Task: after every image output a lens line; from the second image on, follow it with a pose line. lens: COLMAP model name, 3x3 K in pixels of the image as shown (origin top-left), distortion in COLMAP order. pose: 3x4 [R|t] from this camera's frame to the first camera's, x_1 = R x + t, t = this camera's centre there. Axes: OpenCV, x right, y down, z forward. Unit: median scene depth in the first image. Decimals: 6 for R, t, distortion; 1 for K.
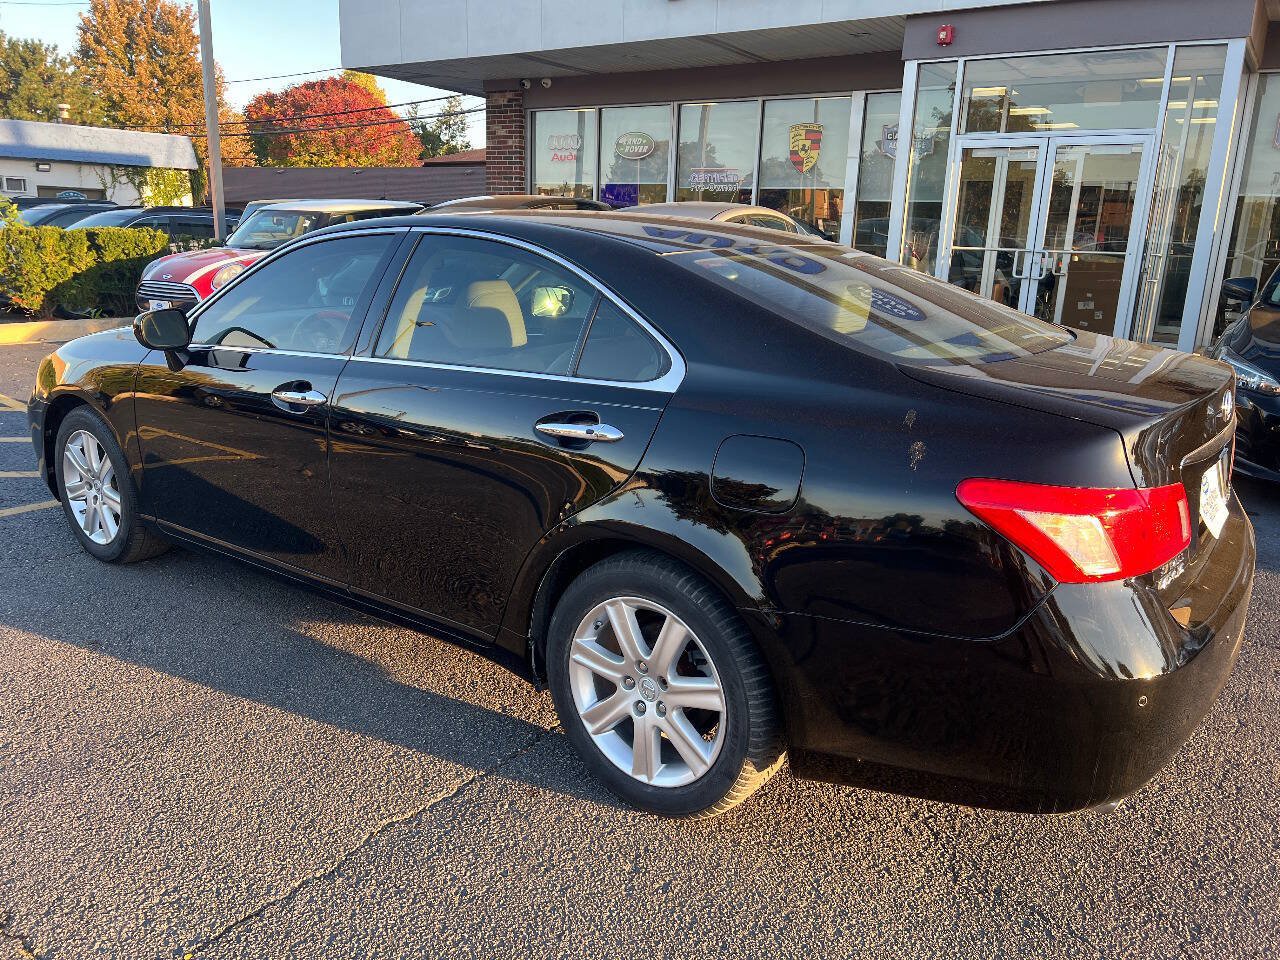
lens RADIAL K [[960.6, 0, 623.0], [0, 960.6, 479.1], [0, 0, 1]] dist [0.048986, -0.064106]
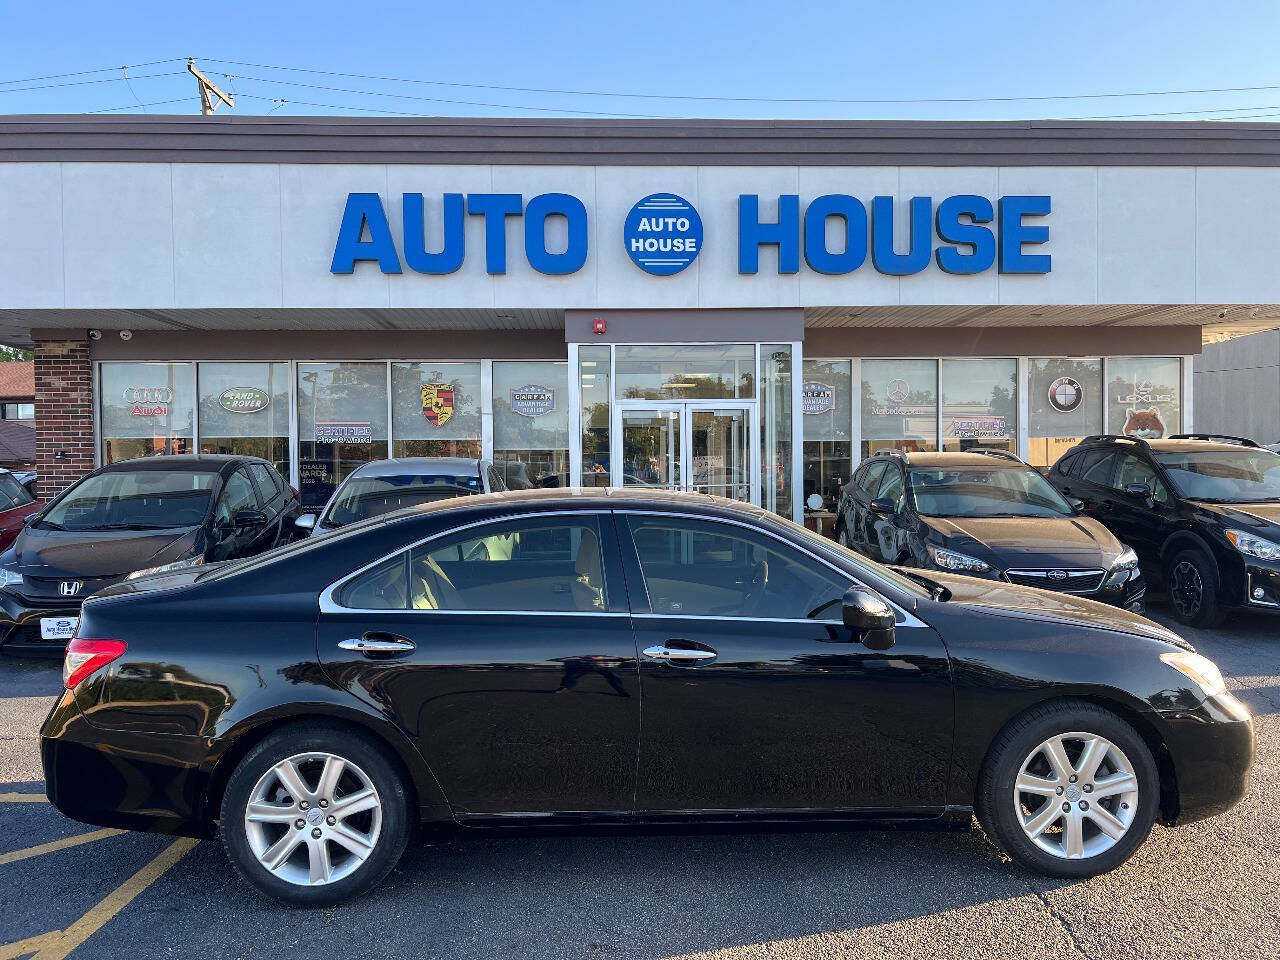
lens RADIAL K [[960.6, 0, 638.4], [0, 960.6, 489.9], [0, 0, 1]] dist [0.048986, -0.064106]
pose [[0.782703, -0.056964, 0.619783, -0.871564], [0.192423, 0.969164, -0.153929, -0.093242], [-0.591903, 0.239742, 0.769529, 0.104630]]
